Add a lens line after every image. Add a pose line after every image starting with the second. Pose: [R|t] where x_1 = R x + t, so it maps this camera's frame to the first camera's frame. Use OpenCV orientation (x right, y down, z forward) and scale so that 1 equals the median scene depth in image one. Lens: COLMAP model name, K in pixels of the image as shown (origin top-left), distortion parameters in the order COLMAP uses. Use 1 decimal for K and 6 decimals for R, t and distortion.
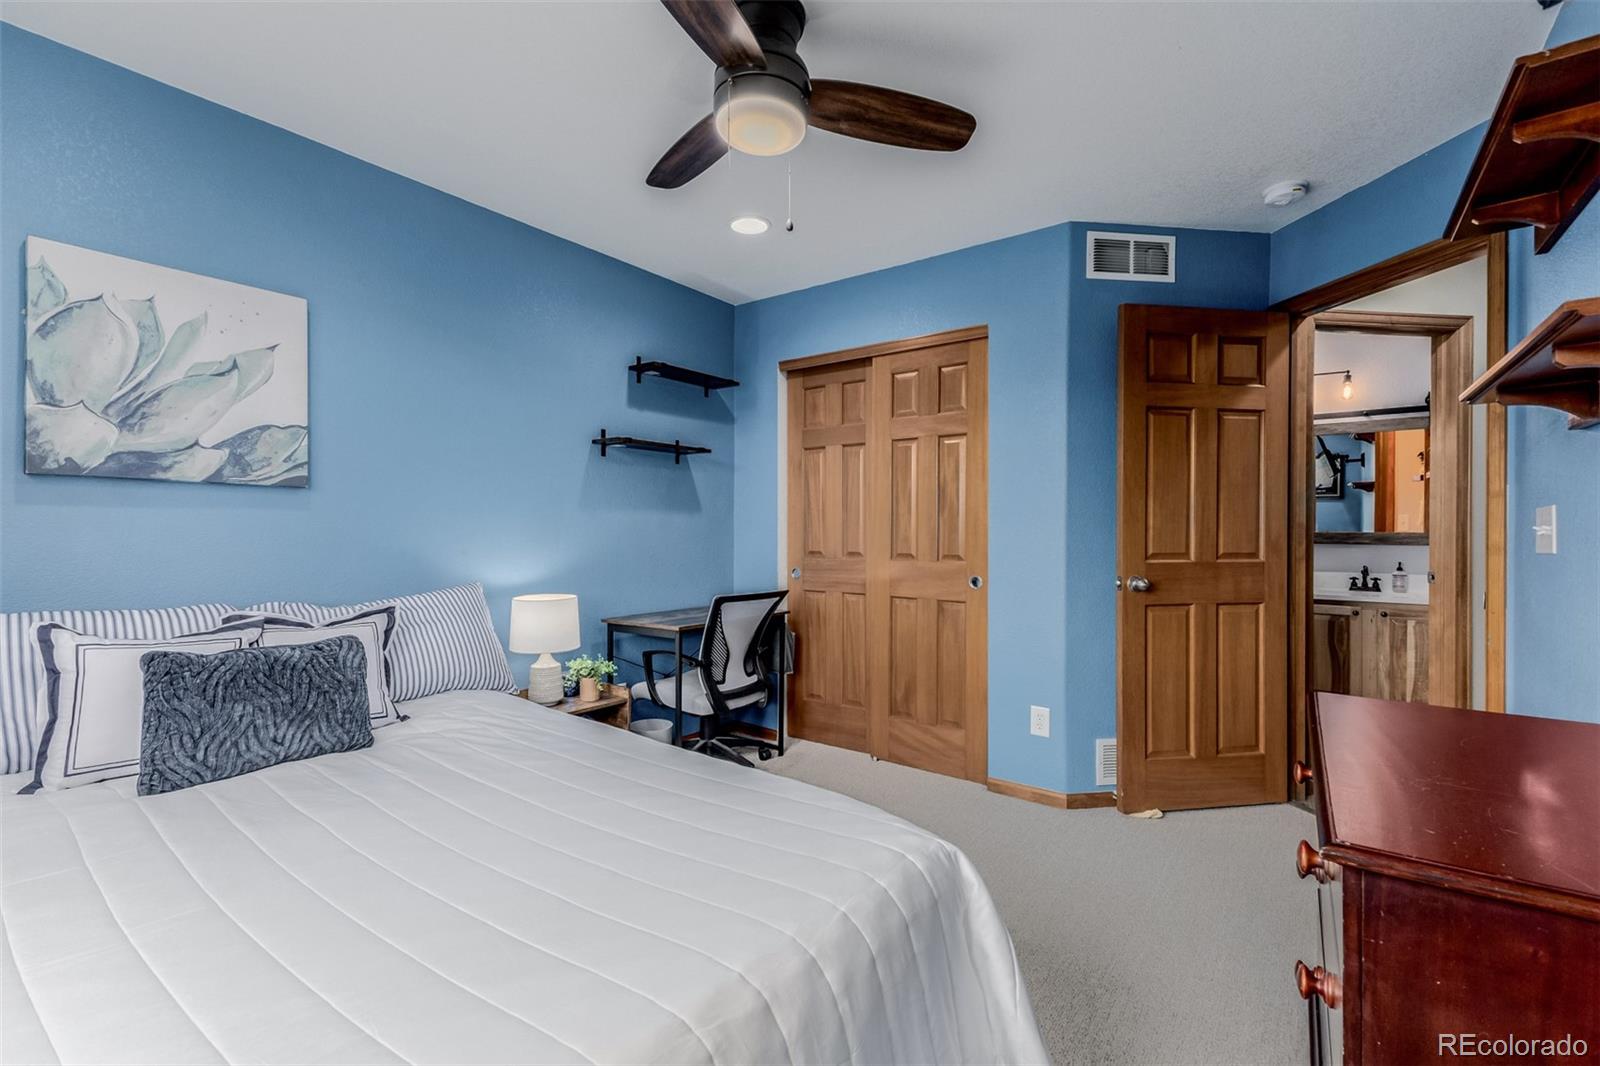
lens RADIAL K [[697.9, 0, 797.9], [0, 697.9, 530.5], [0, 0, 1]] dist [0.015161, -0.003559]
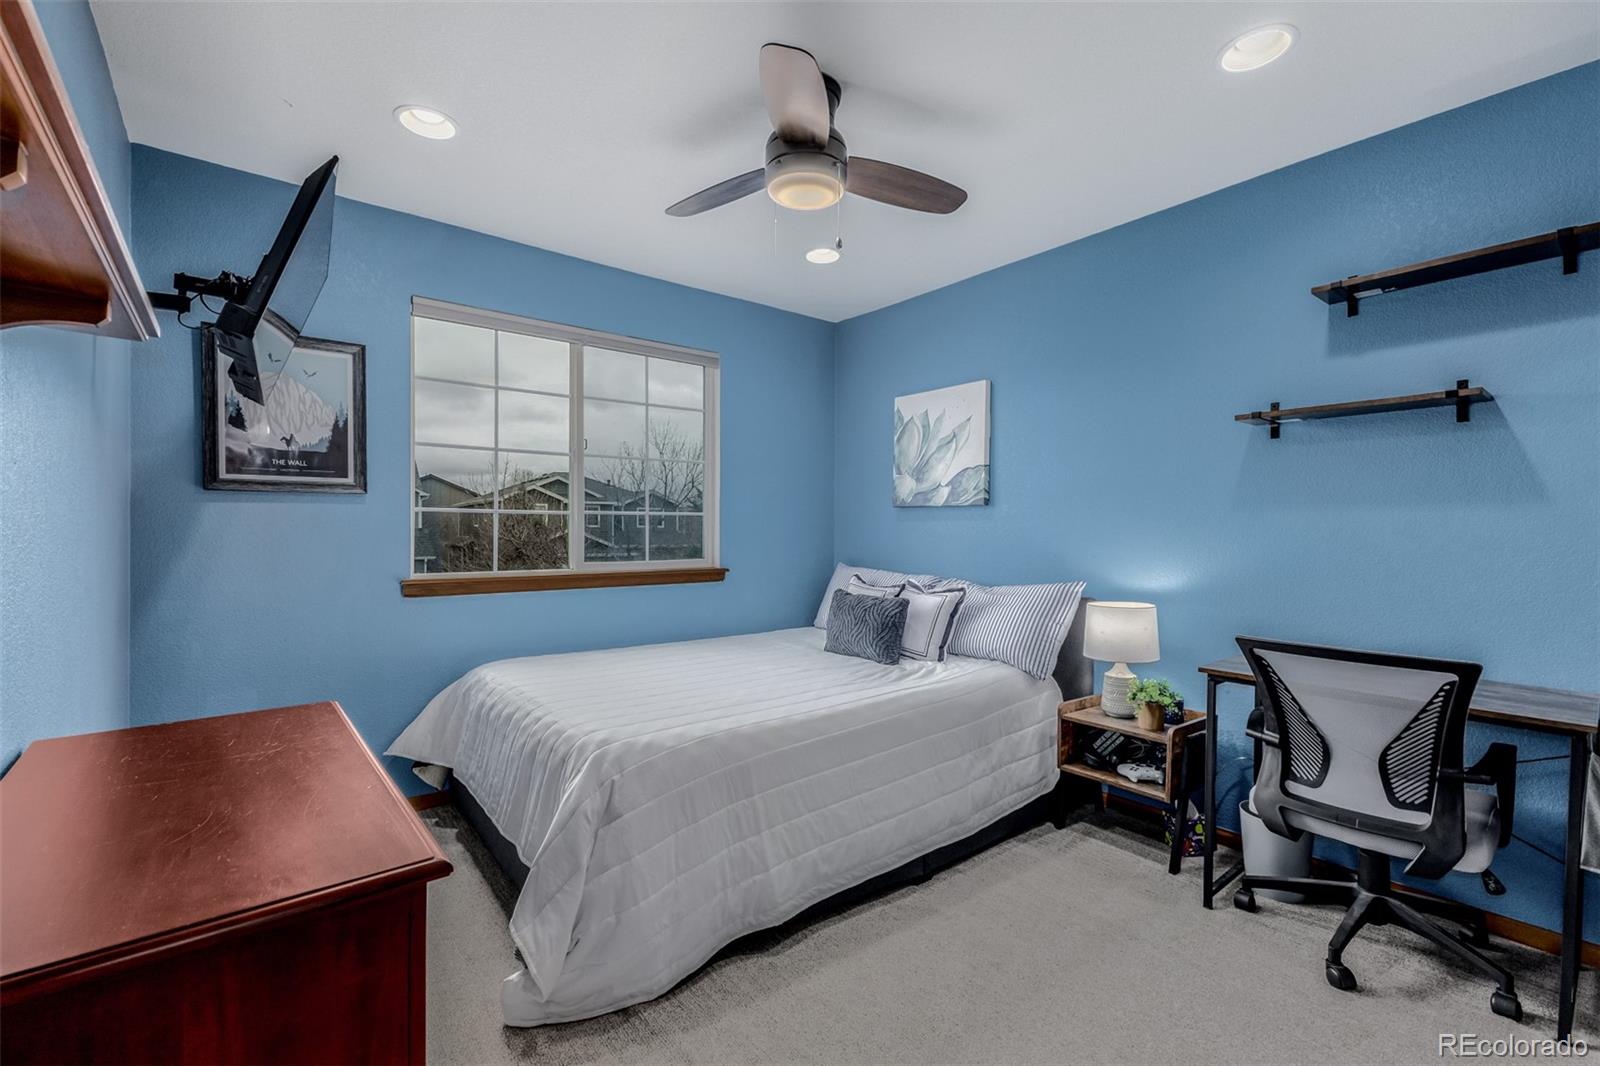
lens RADIAL K [[697.9, 0, 801.4], [0, 697.9, 529.9], [0, 0, 1]] dist [0.015161, -0.003559]
pose [[-0.252305, -0.000864, -0.967647, 0.987404], [-0.002084, 0.999998, -0.000350, -0.009359], [0.967645, 0.001928, -0.252307, 1.178154]]
